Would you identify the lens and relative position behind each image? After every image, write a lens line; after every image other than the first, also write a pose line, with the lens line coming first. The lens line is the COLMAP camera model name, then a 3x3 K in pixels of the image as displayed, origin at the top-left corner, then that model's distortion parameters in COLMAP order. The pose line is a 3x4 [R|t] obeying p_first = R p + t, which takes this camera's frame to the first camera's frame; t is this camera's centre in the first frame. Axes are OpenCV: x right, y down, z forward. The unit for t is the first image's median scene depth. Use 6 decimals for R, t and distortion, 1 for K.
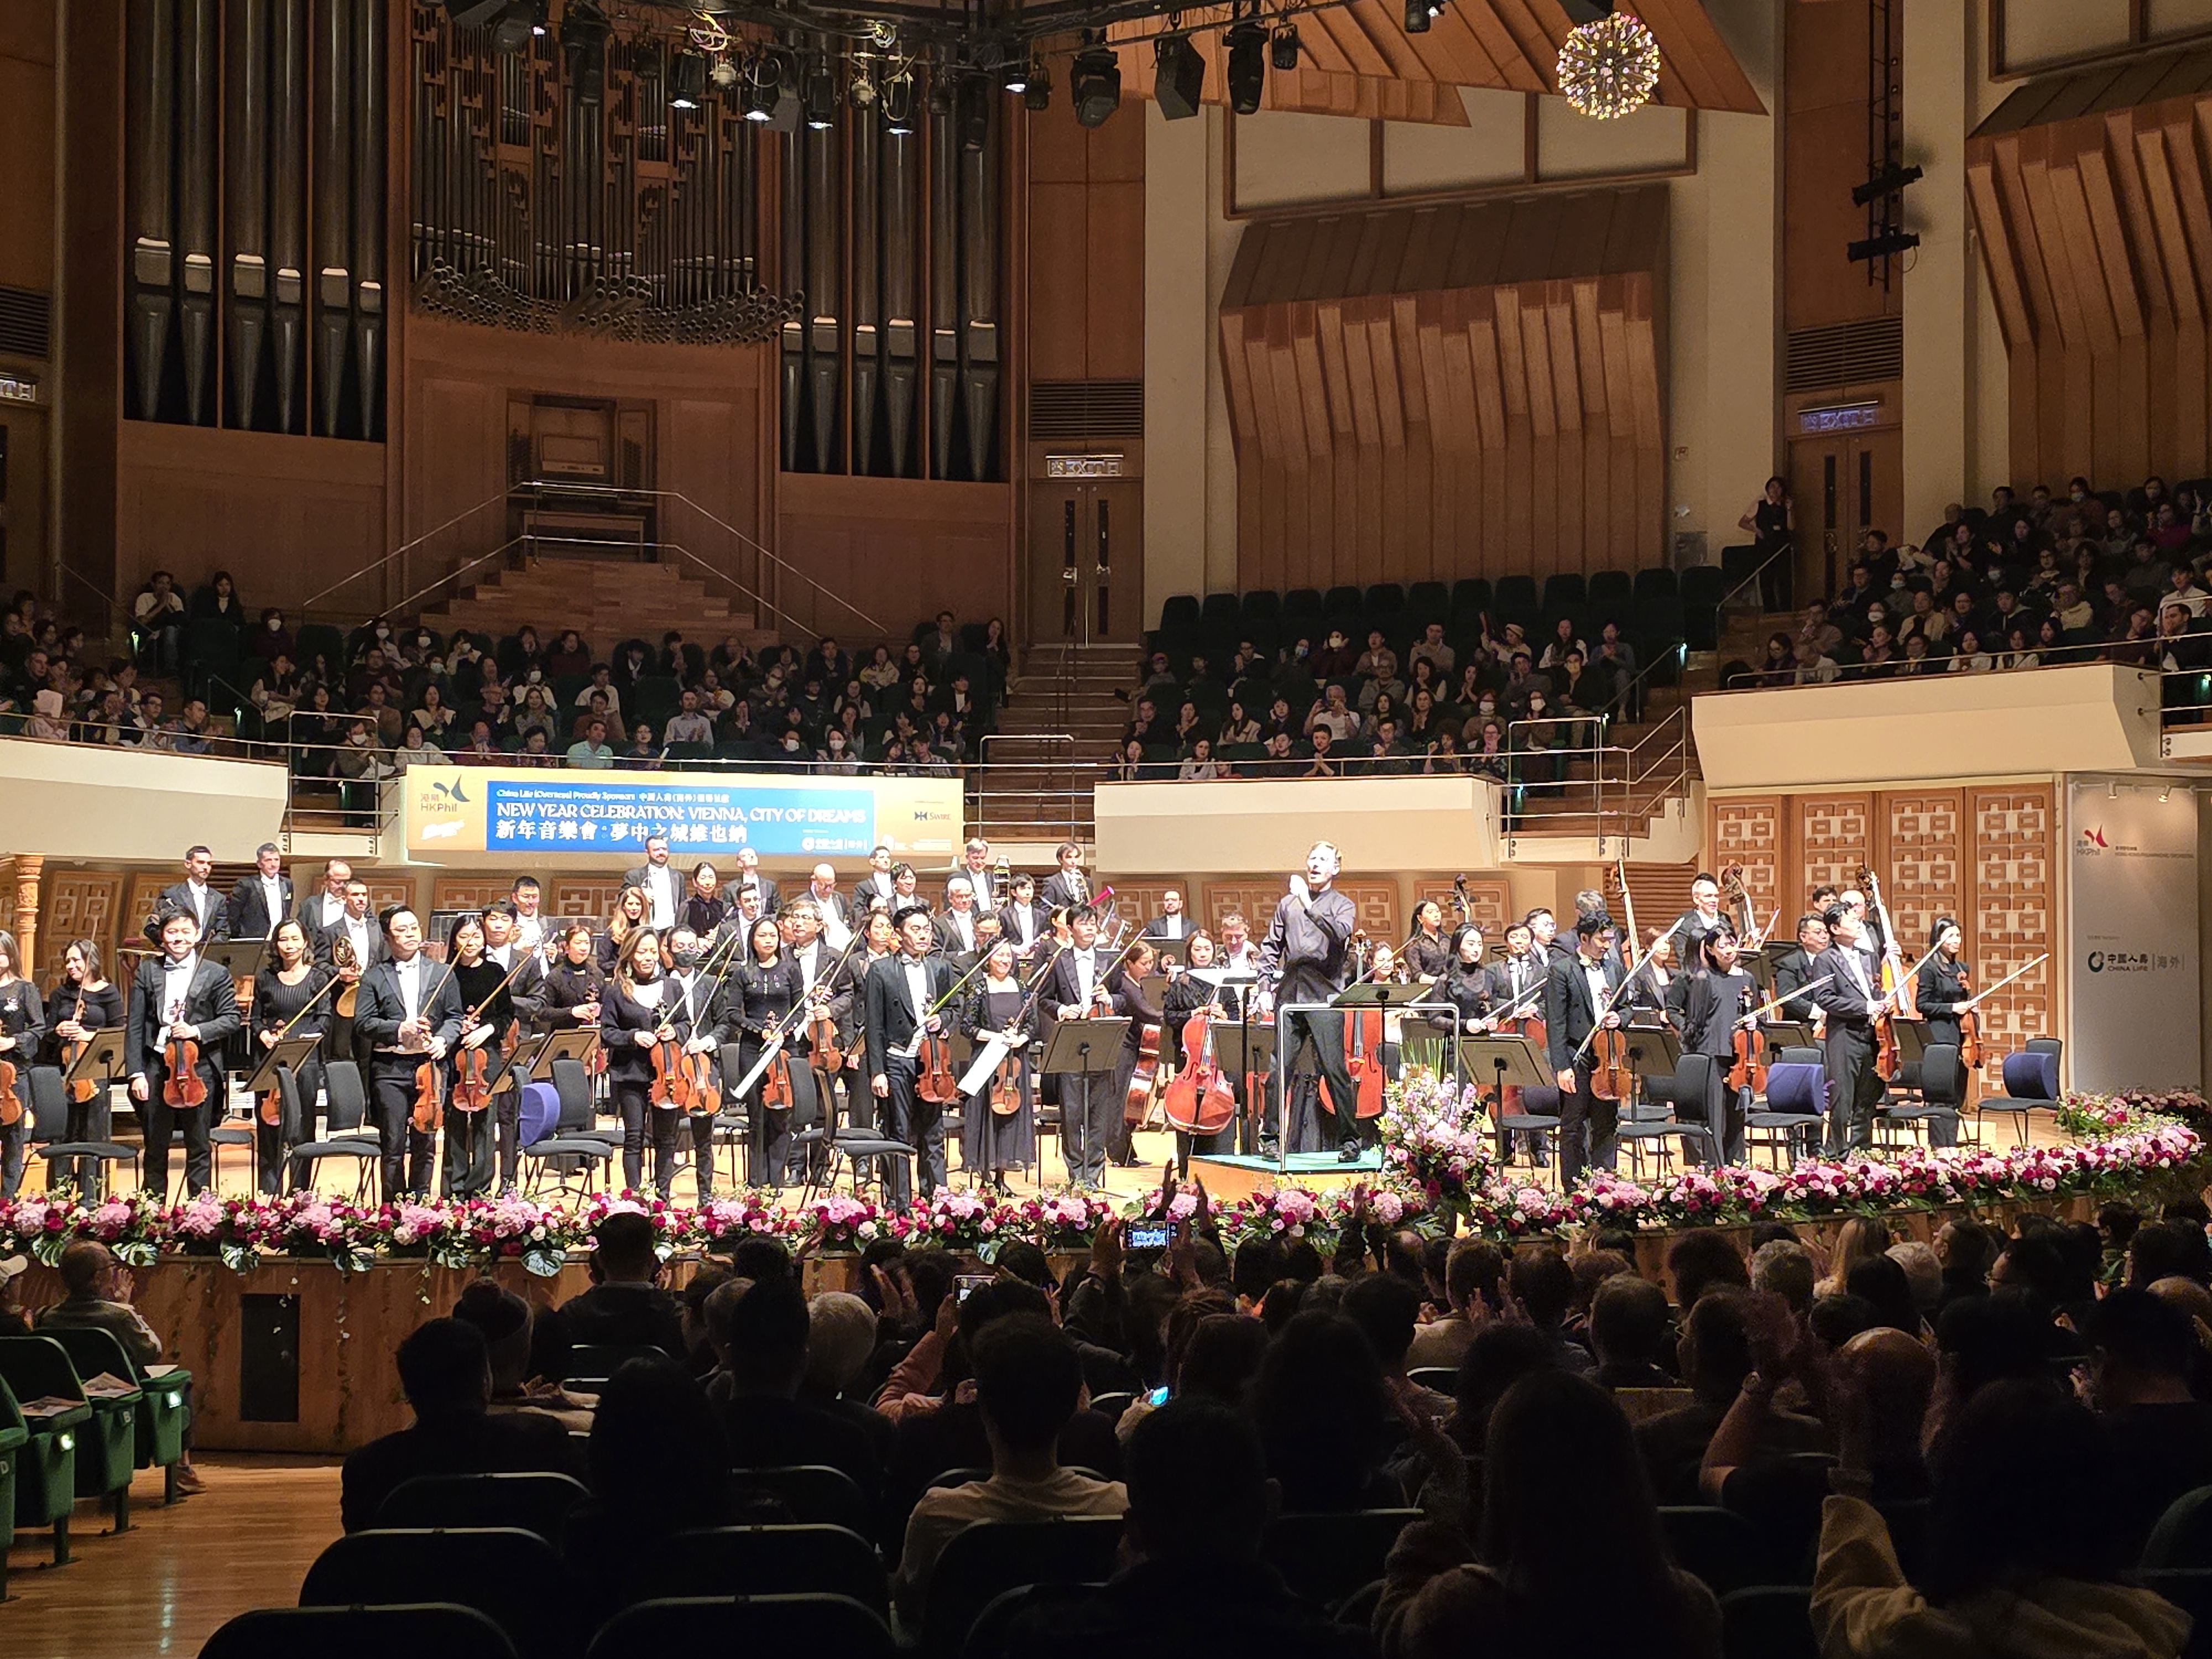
lens RADIAL K [[3307.9, 0, 1107.7], [0, 3307.9, 836.7], [0, 0, 1]] dist [0.293240, 0.000000]
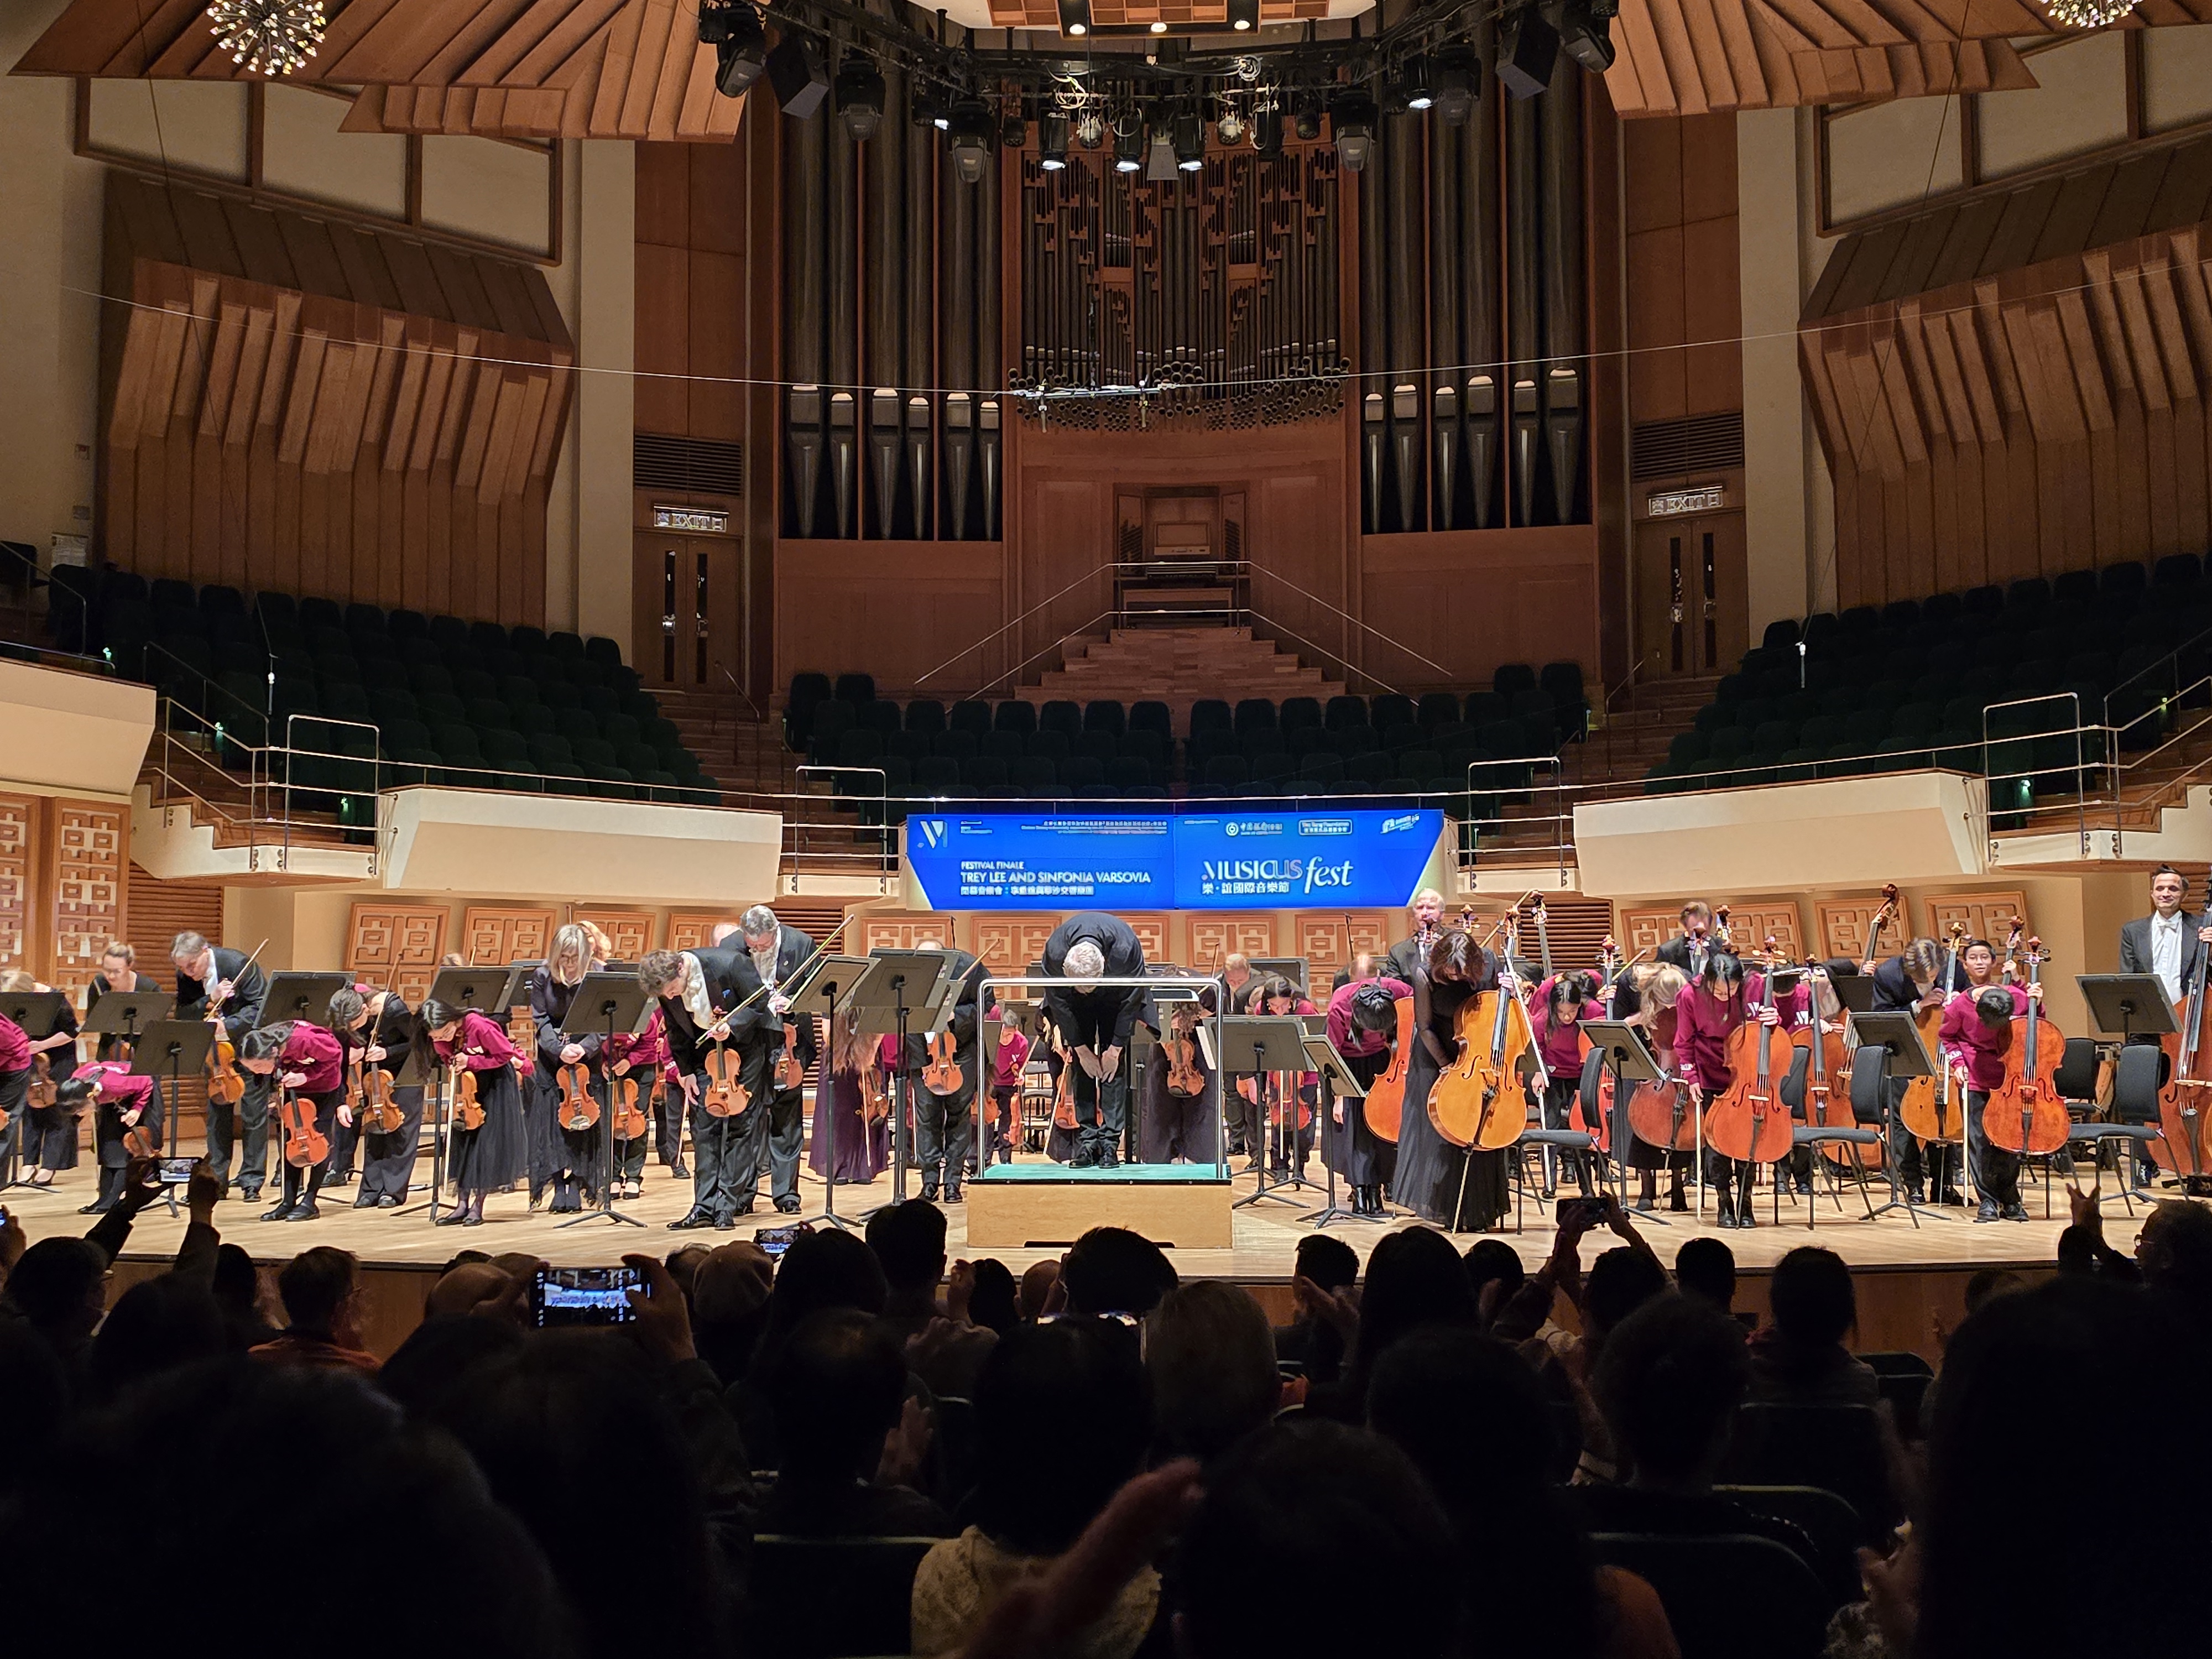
lens RADIAL K [[2576.3, 0, 1102.9], [0, 2576.3, 829.6], [0, 0, 1]] dist [0.083242, 0.000000]
pose [[0.879499, -0.044446, -0.473821, 0.214762], [0.018645, 0.998083, -0.059016, 0.030607], [0.475535, 0.043070, 0.878642, 0.253228]]
